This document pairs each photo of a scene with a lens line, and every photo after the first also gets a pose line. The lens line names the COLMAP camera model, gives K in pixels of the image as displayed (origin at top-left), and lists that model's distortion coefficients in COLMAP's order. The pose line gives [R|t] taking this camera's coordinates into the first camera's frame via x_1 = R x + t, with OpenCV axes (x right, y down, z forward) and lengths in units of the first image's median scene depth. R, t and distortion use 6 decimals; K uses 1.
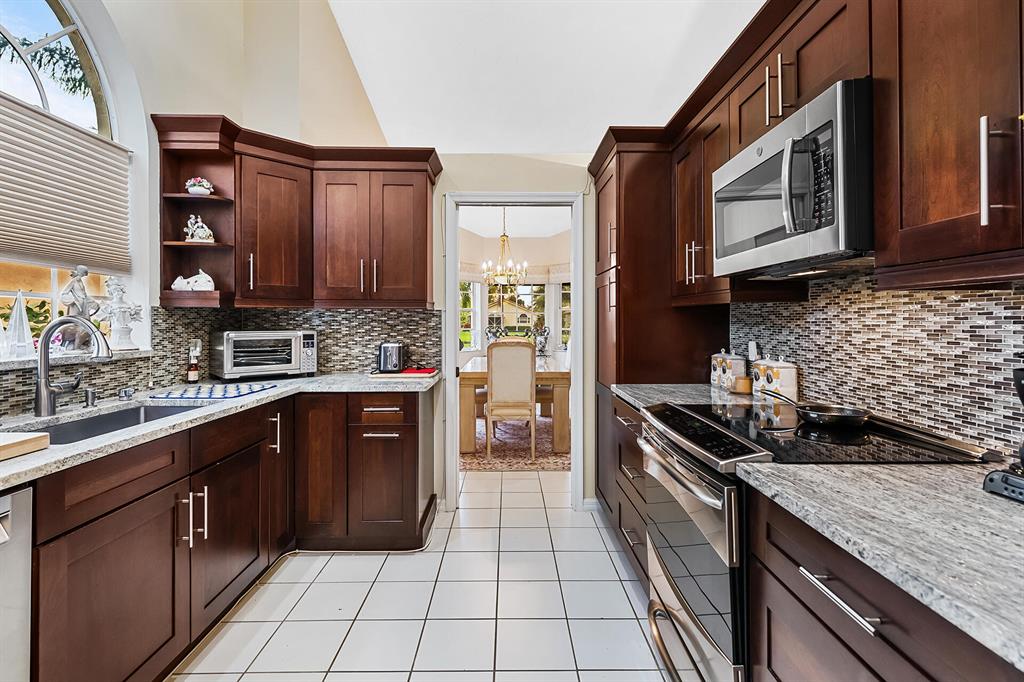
lens RADIAL K [[488.6, 0, 487.1], [0, 488.6, 322.1], [0, 0, 1]] dist [-0.003351, -0.001799]
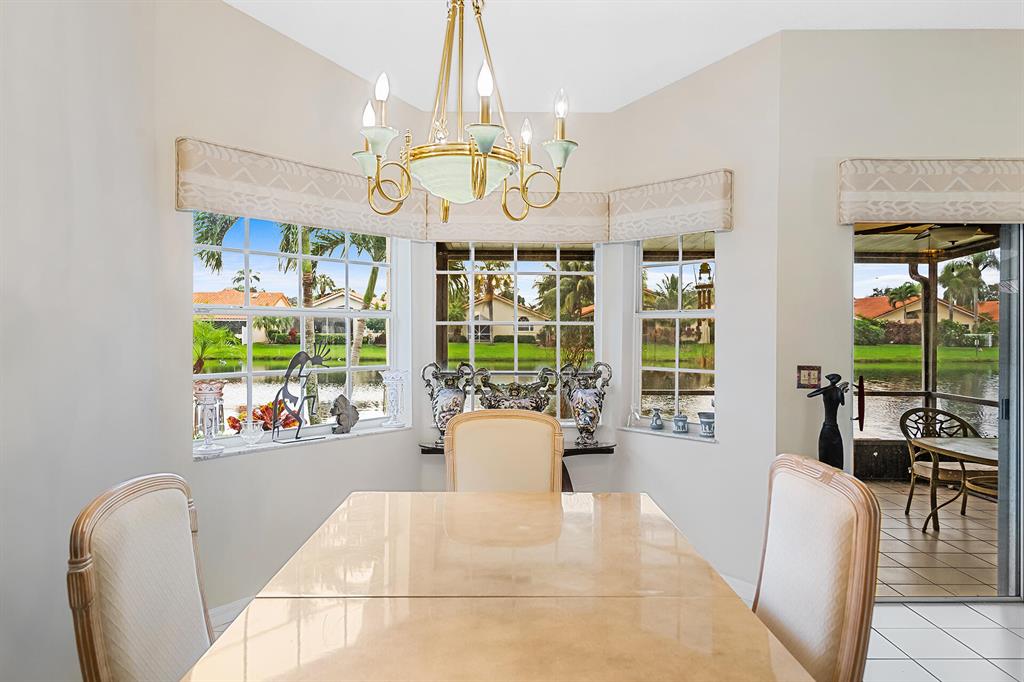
lens RADIAL K [[703.3, 0, 509.8], [0, 703.3, 337.3], [0, 0, 1]] dist [0.012264, 0.002066]
pose [[0.998450, -0.003102, 0.055563, 0.088108], [0.002411, 0.999919, 0.012504, -0.046785], [-0.055598, -0.012351, 0.998377, 1.547617]]
